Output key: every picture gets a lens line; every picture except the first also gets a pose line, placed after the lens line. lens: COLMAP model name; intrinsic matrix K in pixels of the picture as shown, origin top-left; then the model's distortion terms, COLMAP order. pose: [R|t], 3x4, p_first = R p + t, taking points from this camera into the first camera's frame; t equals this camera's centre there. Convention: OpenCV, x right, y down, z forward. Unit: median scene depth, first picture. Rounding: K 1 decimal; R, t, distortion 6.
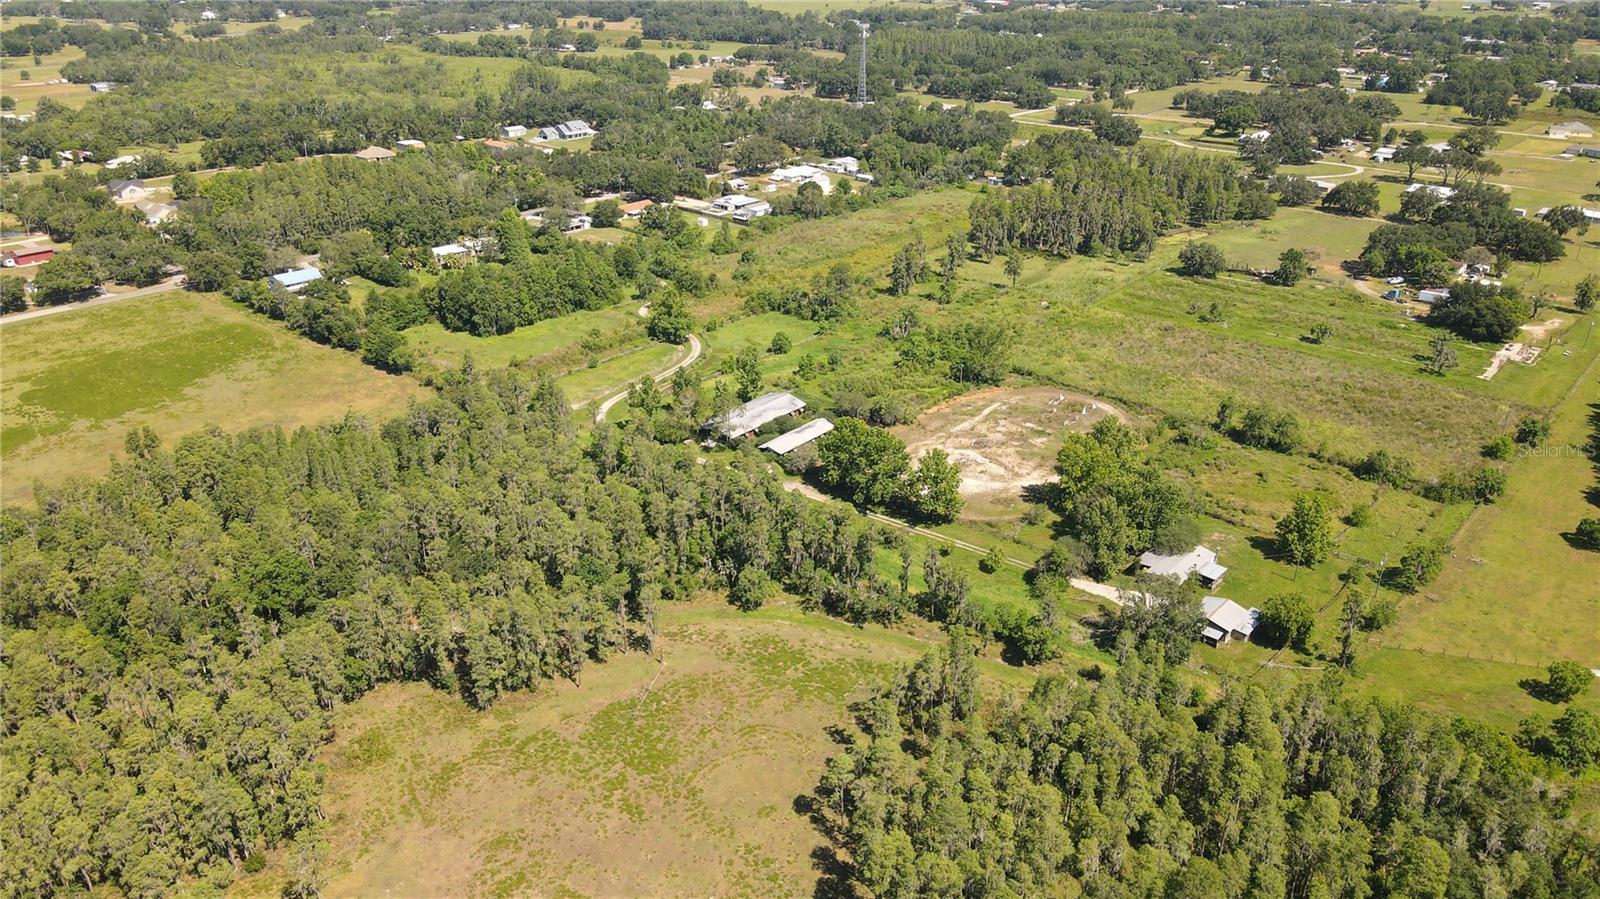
lens RADIAL K [[1186.1, 0, 796.8], [0, 1186.1, 454.3], [0, 0, 1]] dist [-0.000099, 0.031082]
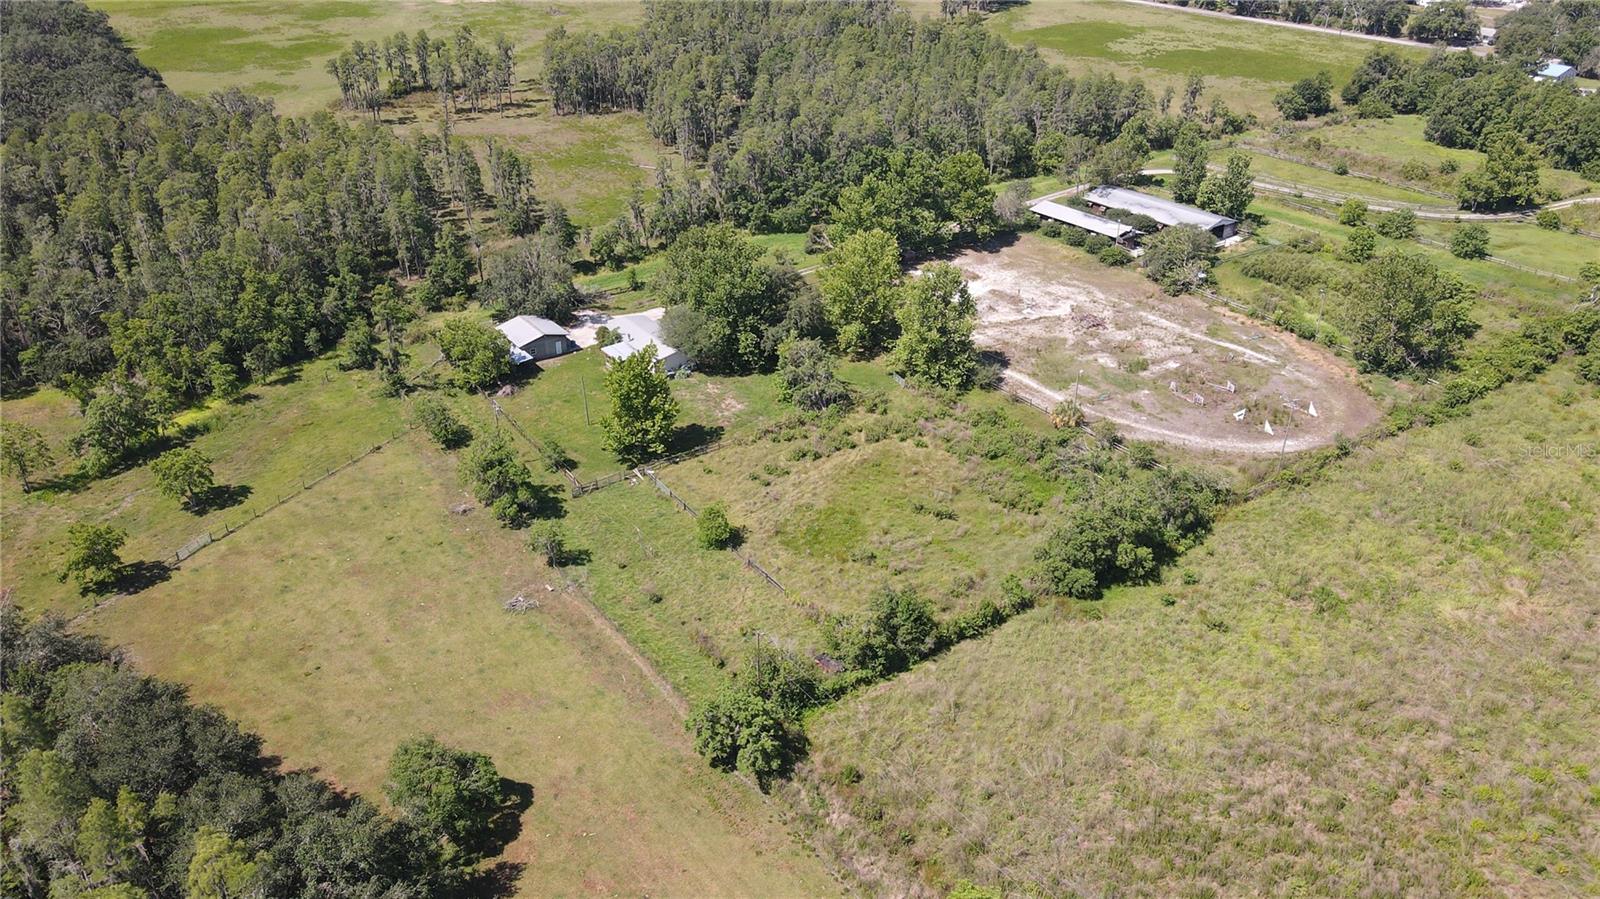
lens RADIAL K [[1186.1, 0, 800.7], [0, 1186.1, 446.4], [0, 0, 1]] dist [-0.000099, 0.031082]
pose [[-0.224371, 0.459722, -0.859251, 0.547788], [-0.413692, 0.753405, 0.511116, -0.157197], [0.882336, 0.470145, 0.021141, 0.612722]]
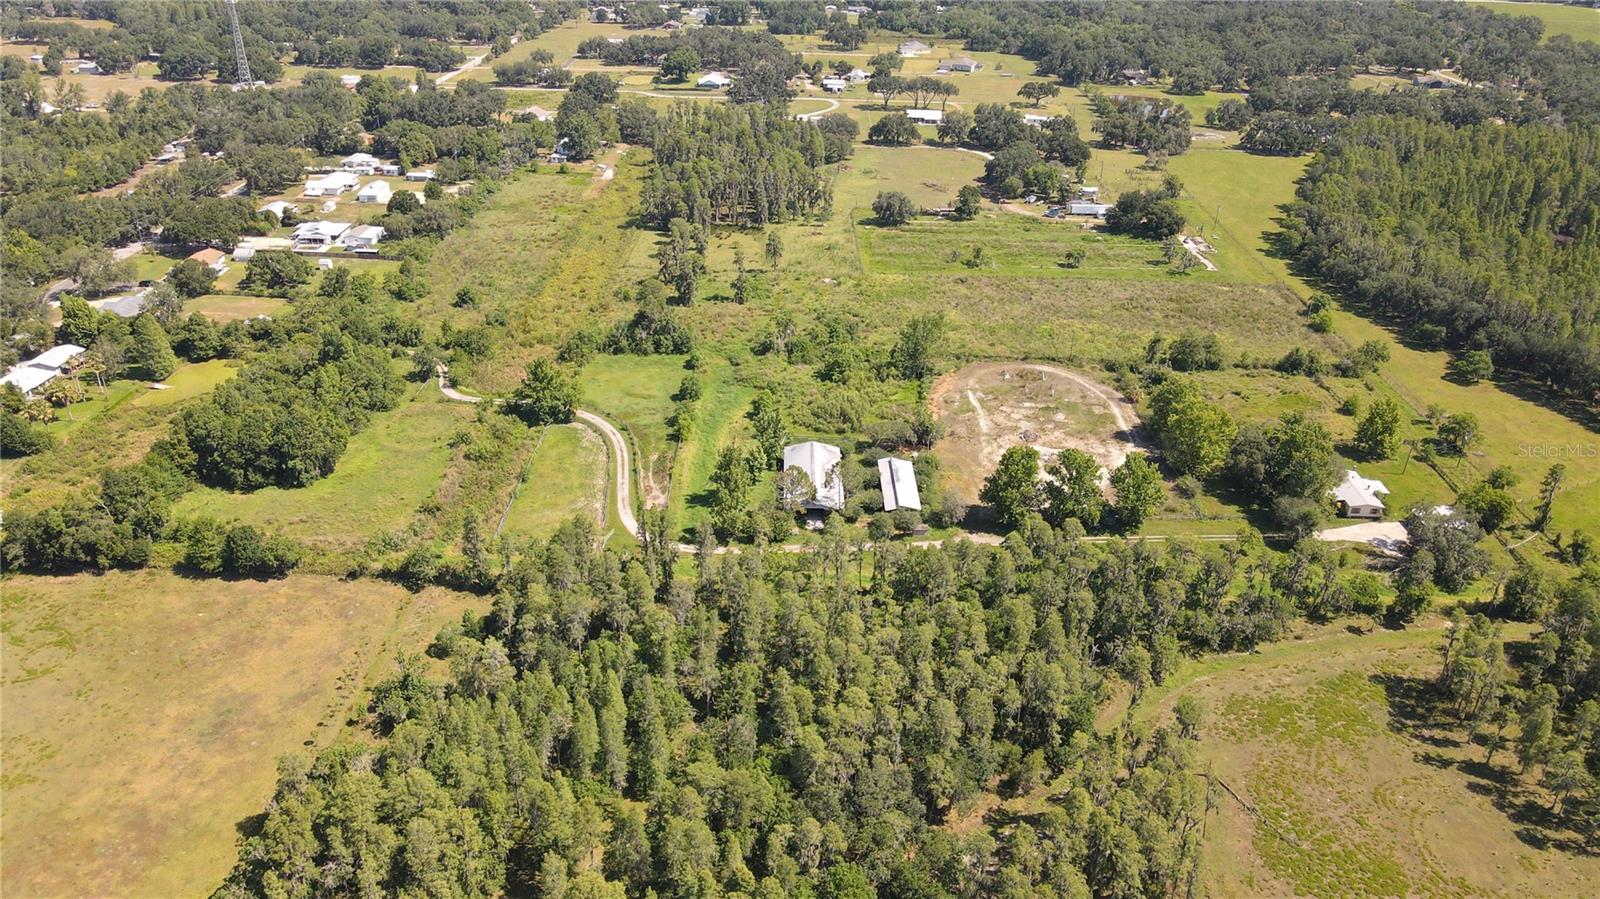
lens RADIAL K [[1186.1, 0, 798.6], [0, 1186.1, 450.3], [0, 0, 1]] dist [-0.000099, 0.031082]
pose [[0.765796, -0.281551, 0.578174, -0.385024], [0.254219, 0.958373, 0.129978, -0.119370], [-0.590702, 0.047446, 0.805494, 0.230300]]
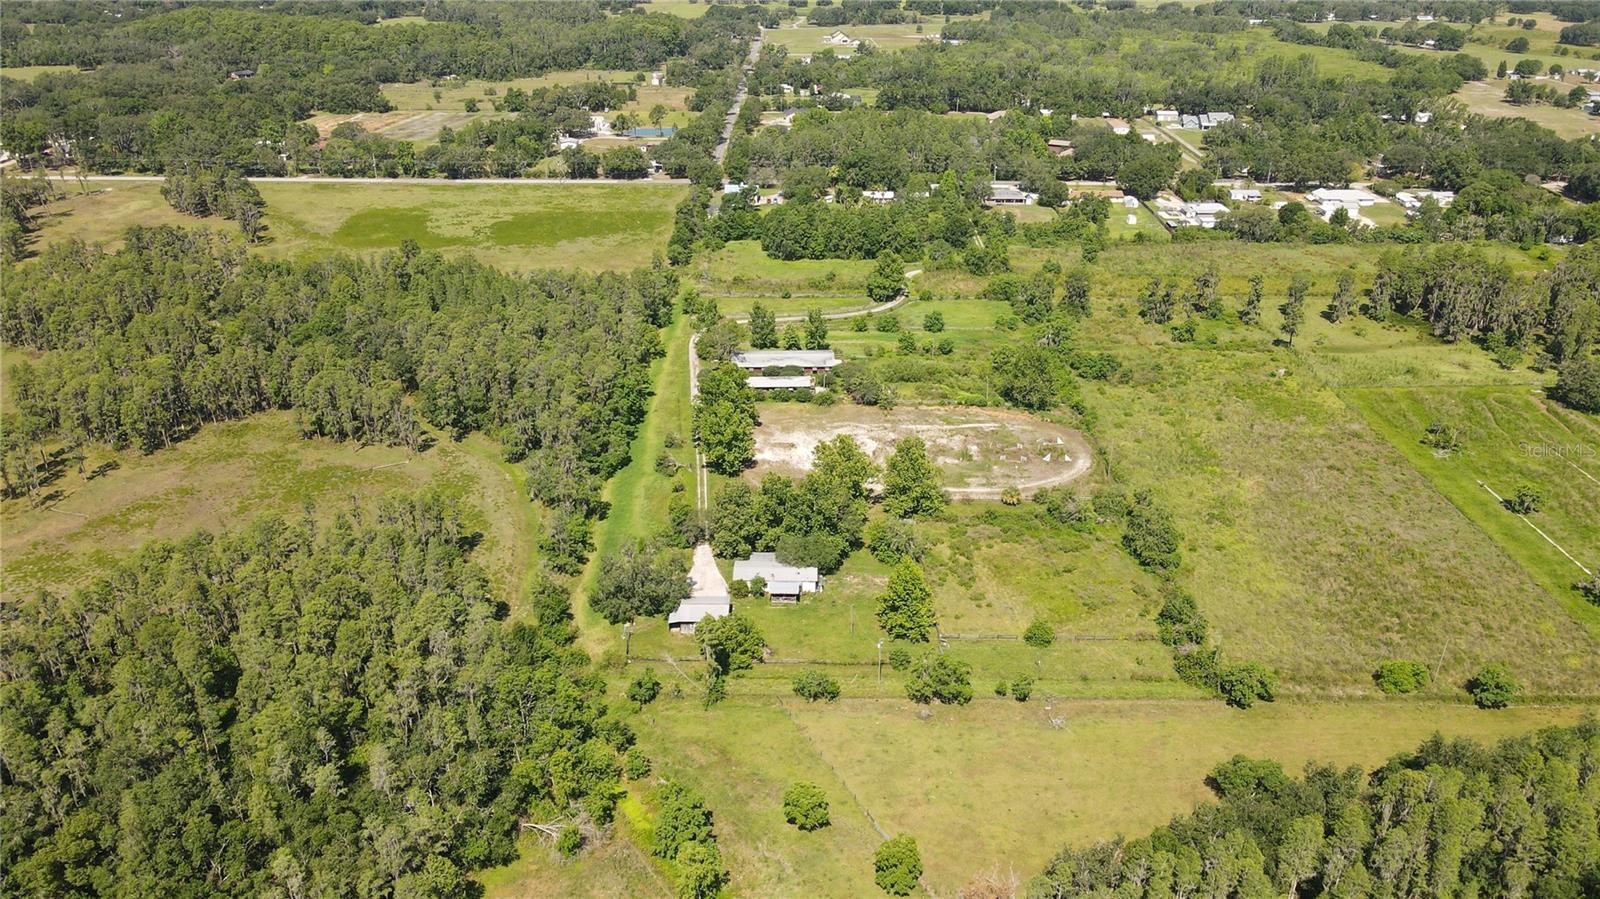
lens RADIAL K [[1186.1, 0, 798.2], [0, 1186.1, 450.6], [0, 0, 1]] dist [-0.000099, 0.031082]
pose [[0.659054, 0.319857, -0.680690, 0.540731], [-0.312454, 0.939702, 0.139045, -0.079858], [0.684120, 0.121046, 0.719255, 0.164586]]
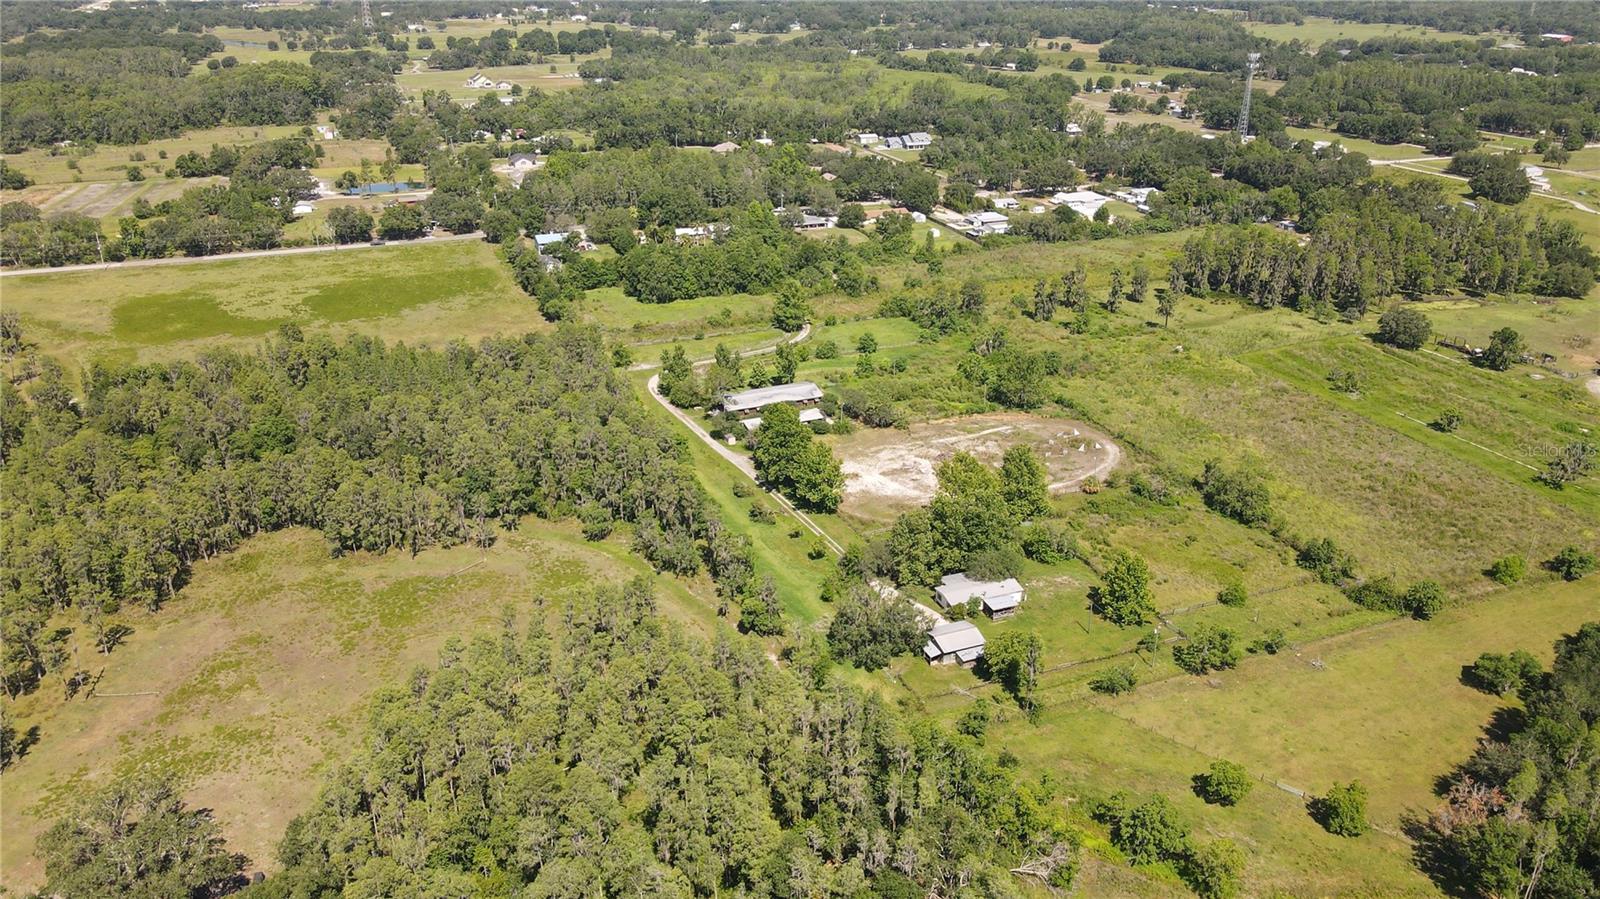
lens RADIAL K [[1186.1, 0, 800.0], [0, 1186.1, 450.3], [0, 0, 1]] dist [-0.000099, 0.031082]
pose [[0.896343, 0.177706, -0.406189, 0.320100], [-0.185070, 0.982491, 0.021439, -0.009410], [0.402887, 0.055957, 0.913538, 0.009750]]
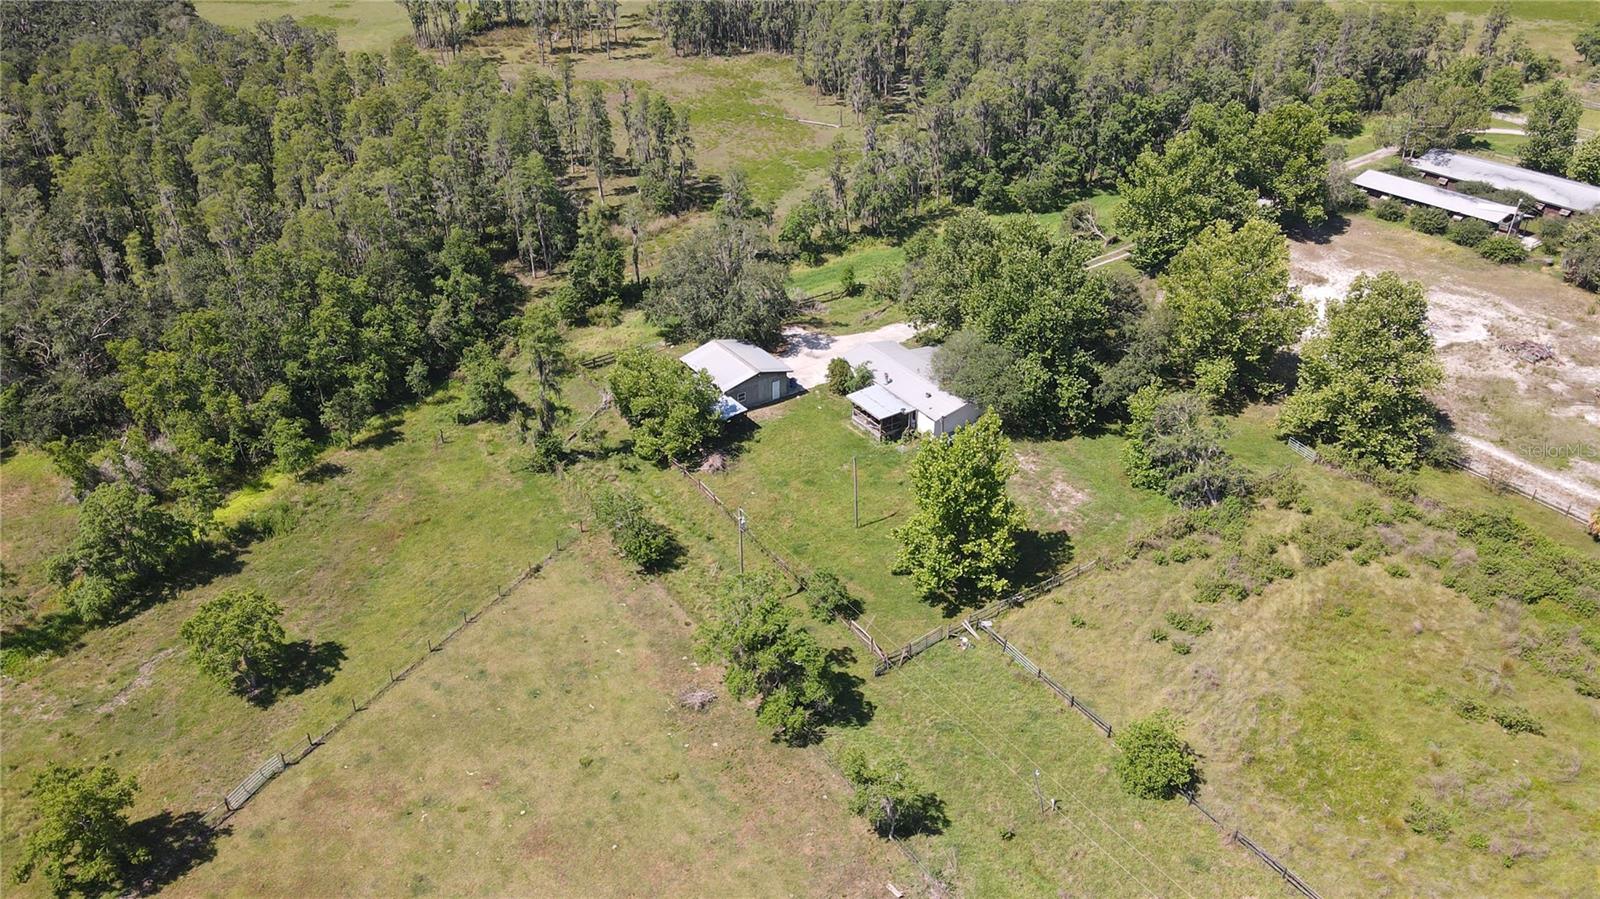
lens RADIAL K [[1186.1, 0, 800.6], [0, 1186.1, 443.9], [0, 0, 1]] dist [-0.000099, 0.031082]
pose [[-0.249187, 0.485210, -0.838139, 0.432219], [-0.411045, 0.730631, 0.545179, -0.080807], [0.876897, 0.480364, 0.017379, 0.535343]]
